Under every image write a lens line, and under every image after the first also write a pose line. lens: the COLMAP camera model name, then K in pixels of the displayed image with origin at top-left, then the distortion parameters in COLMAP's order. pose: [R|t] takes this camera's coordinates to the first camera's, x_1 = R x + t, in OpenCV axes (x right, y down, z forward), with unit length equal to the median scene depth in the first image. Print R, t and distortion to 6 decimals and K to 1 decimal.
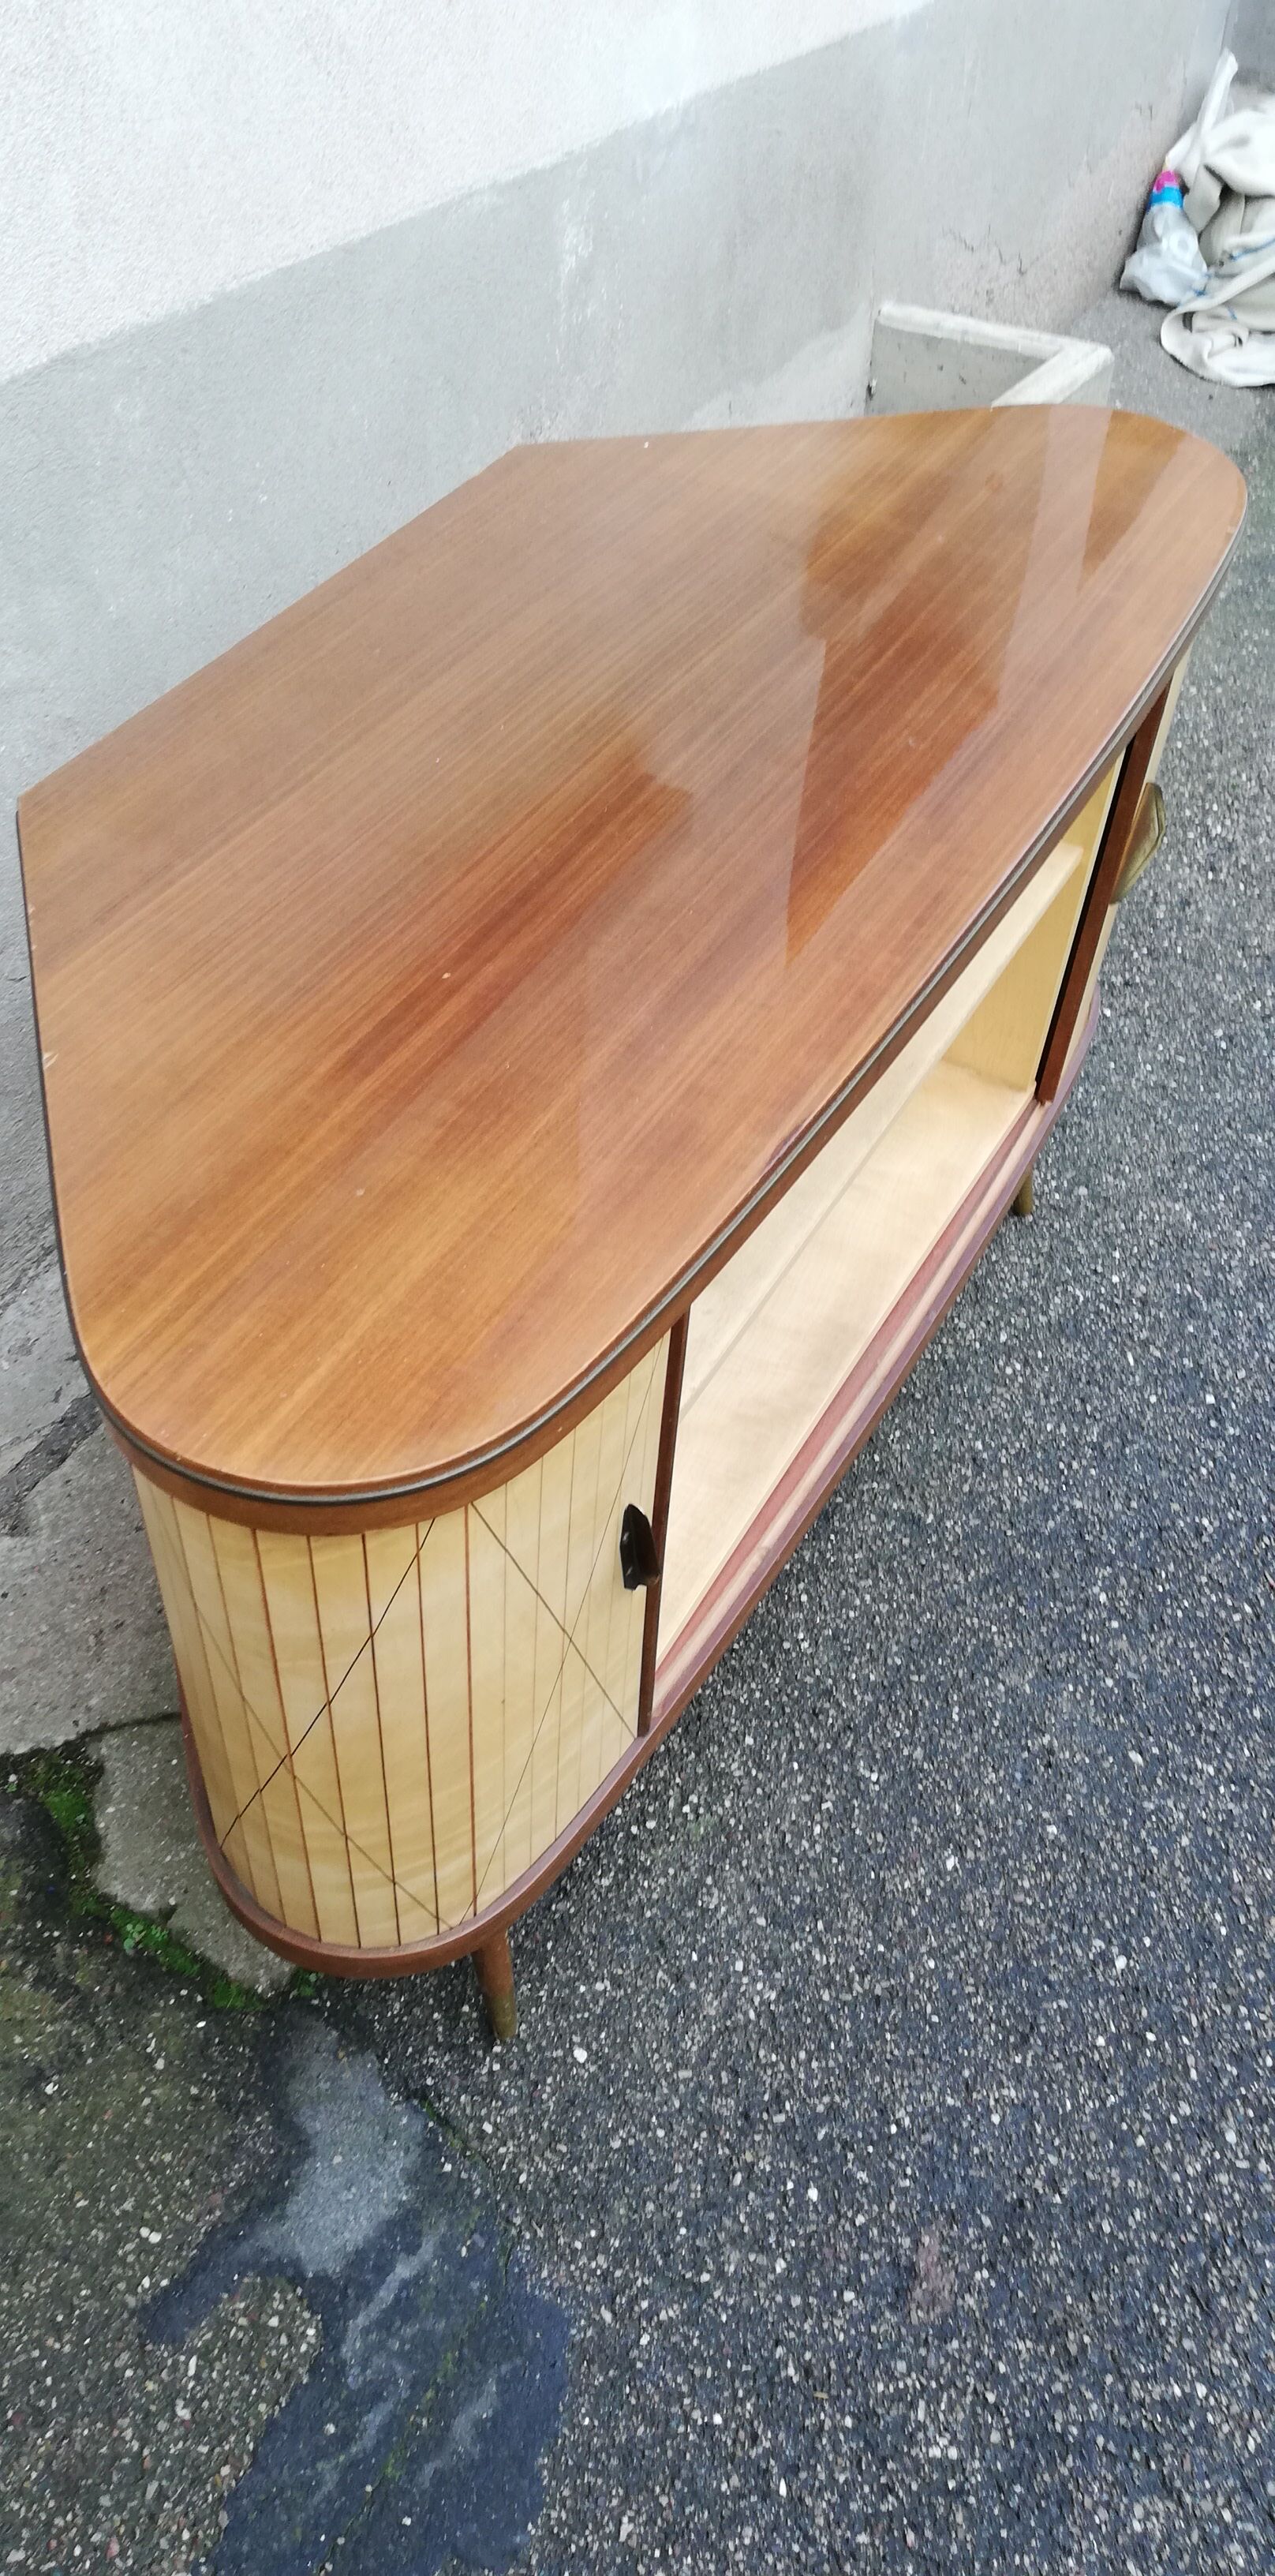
lens RADIAL K [[1938.6, 0, 651.6], [0, 1938.6, 1297.5], [0, 0, 1]] dist [0.042705, -0.063409]
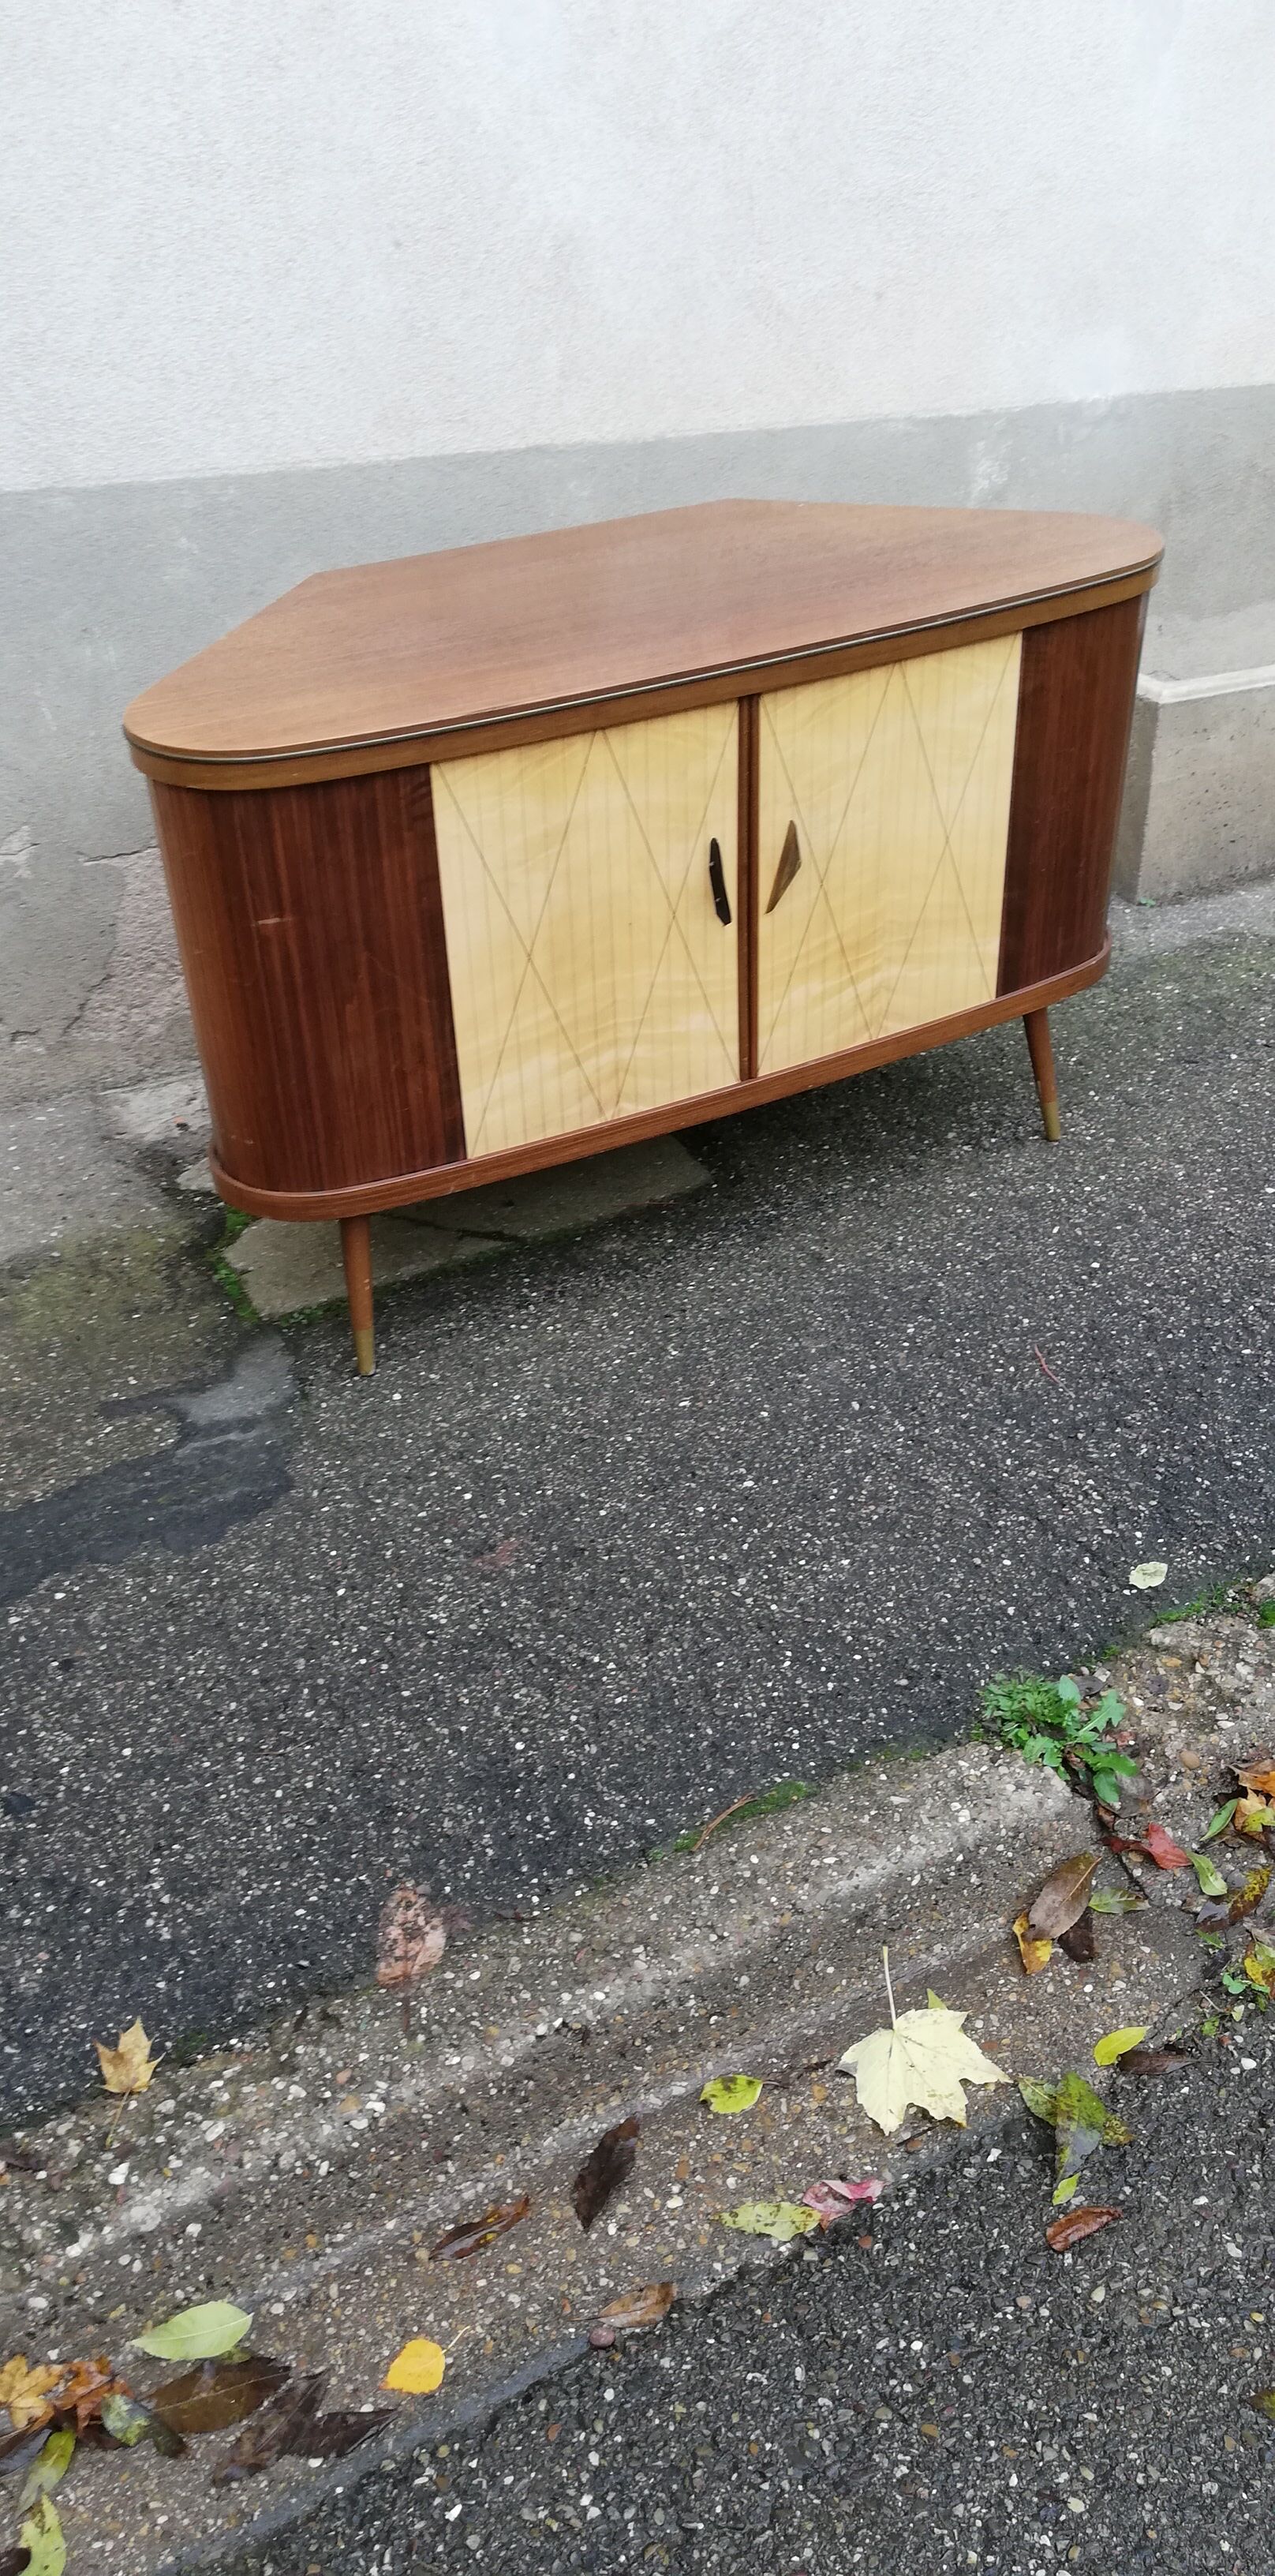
lens RADIAL K [[1938.6, 0, 629.0], [0, 1938.6, 1314.4], [0, 0, 1]] dist [0.042705, -0.063409]
pose [[0.842510, 0.252139, -0.476028, 0.767782], [-0.346754, 0.930111, -0.121057, 0.408495], [0.412236, 0.267056, 0.871058, -0.272179]]
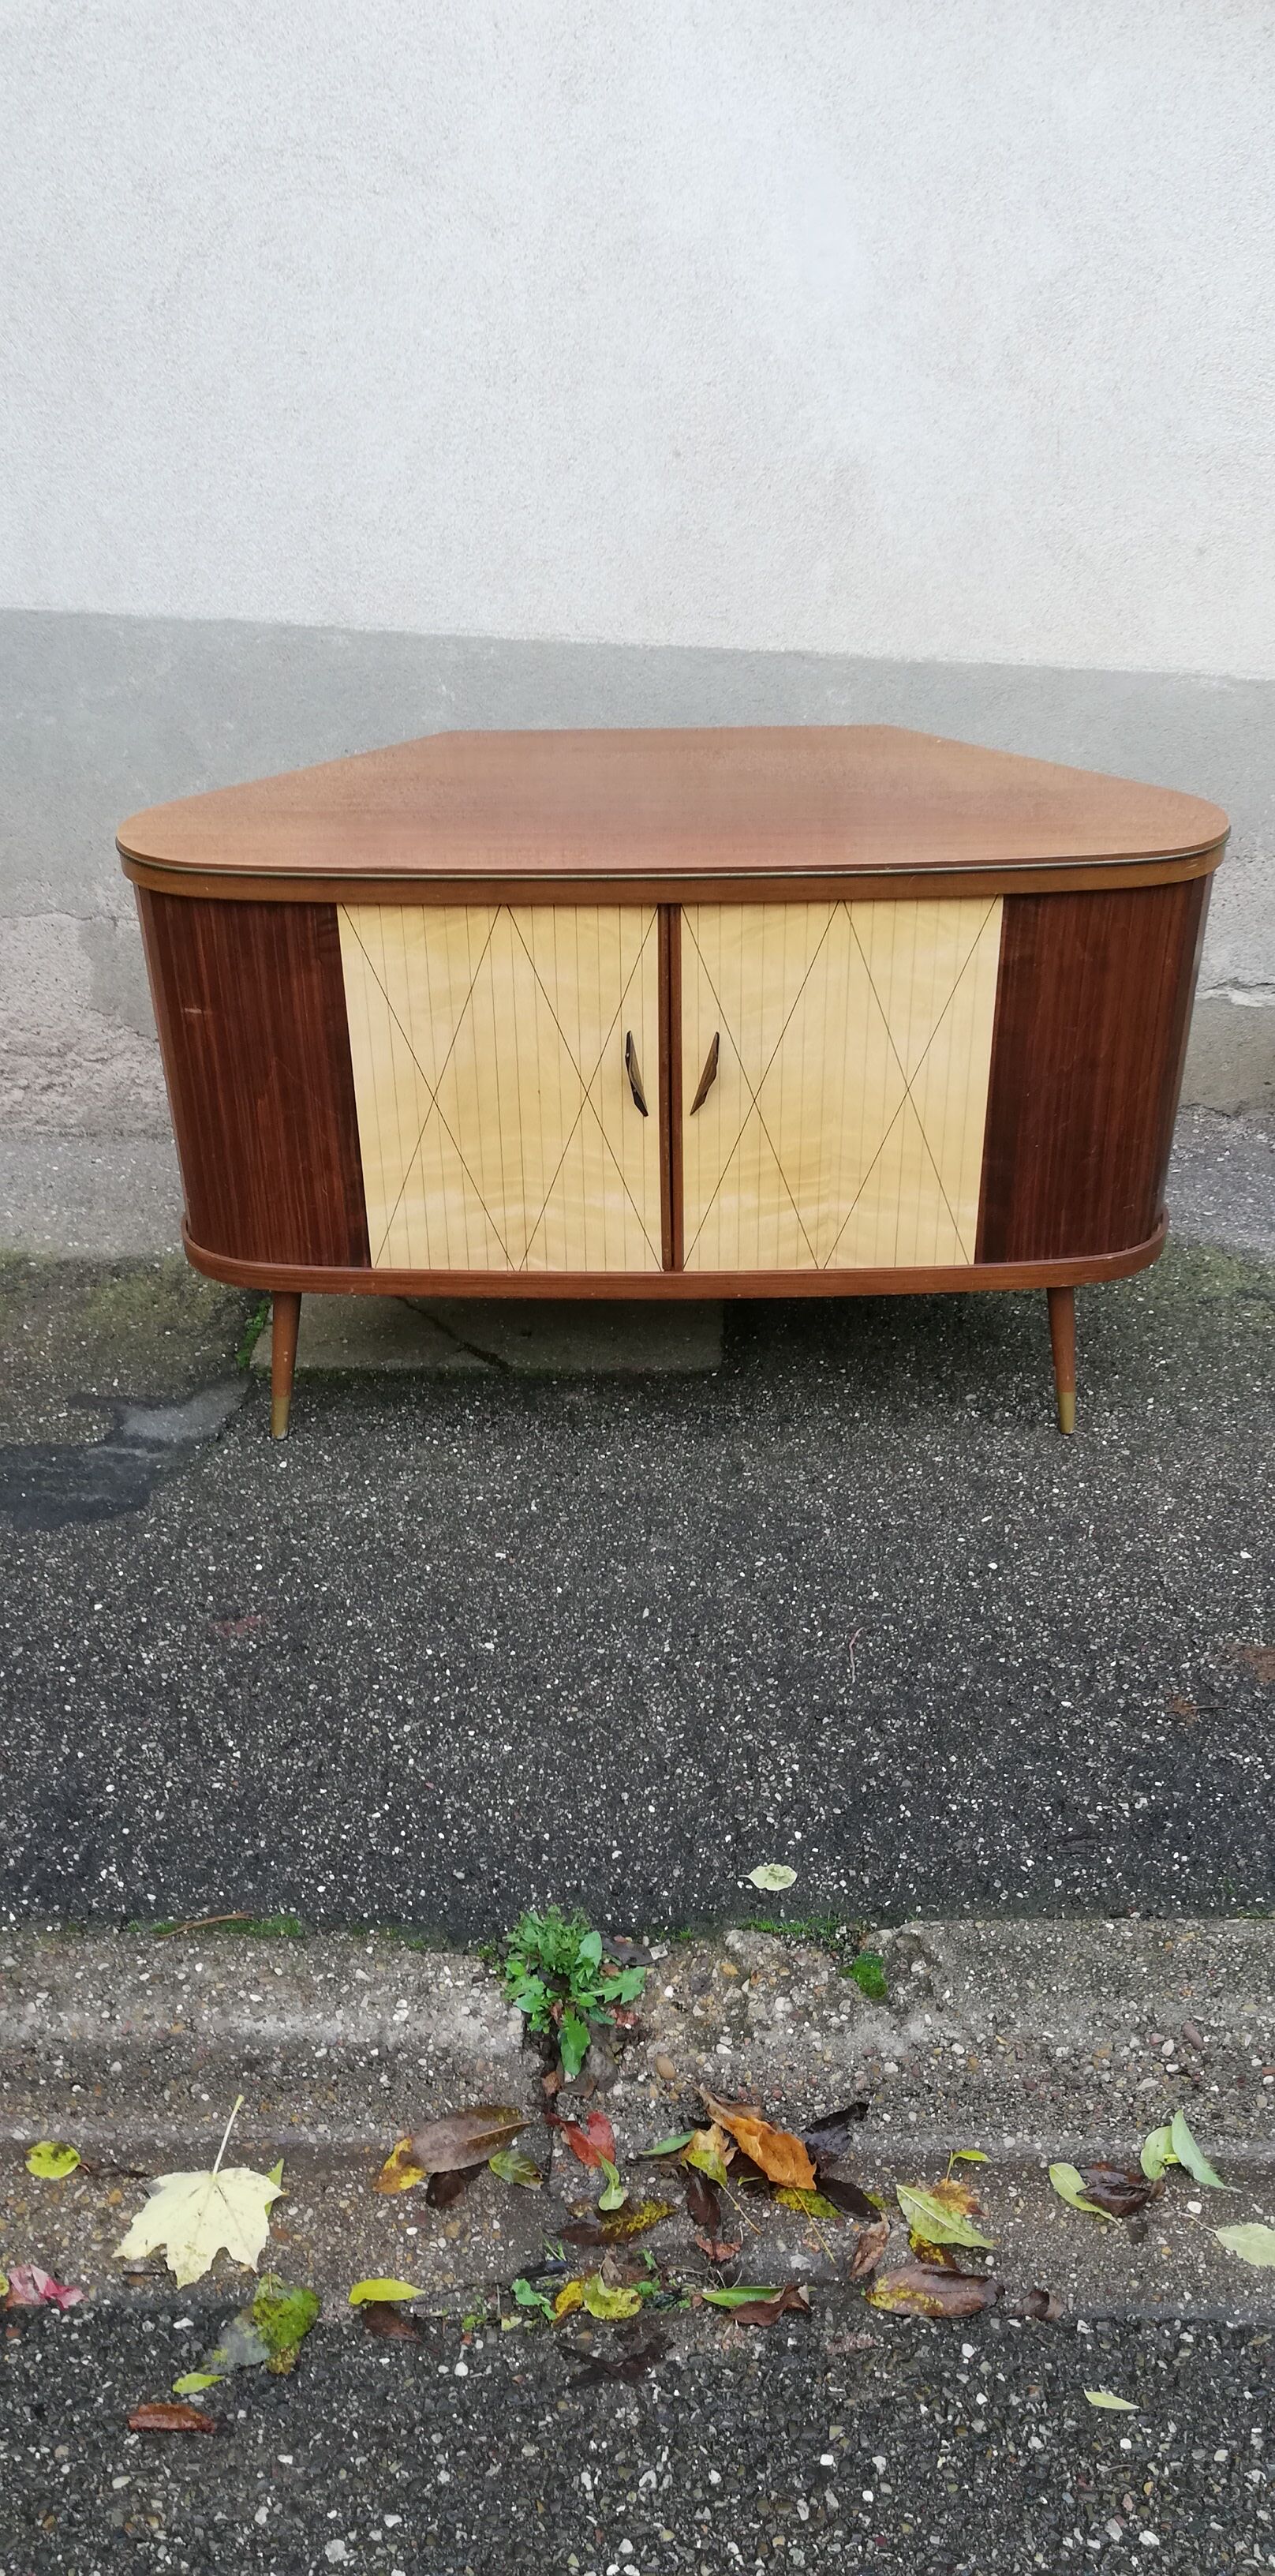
lens RADIAL K [[1938.6, 0, 631.6], [0, 1938.6, 1298.0], [0, 0, 1]] dist [0.042705, -0.063409]
pose [[0.483237, 0.403963, -0.776721, 1.233020], [-0.628088, 0.778018, 0.013872, 0.056516], [0.609907, 0.481146, 0.629692, 0.048472]]
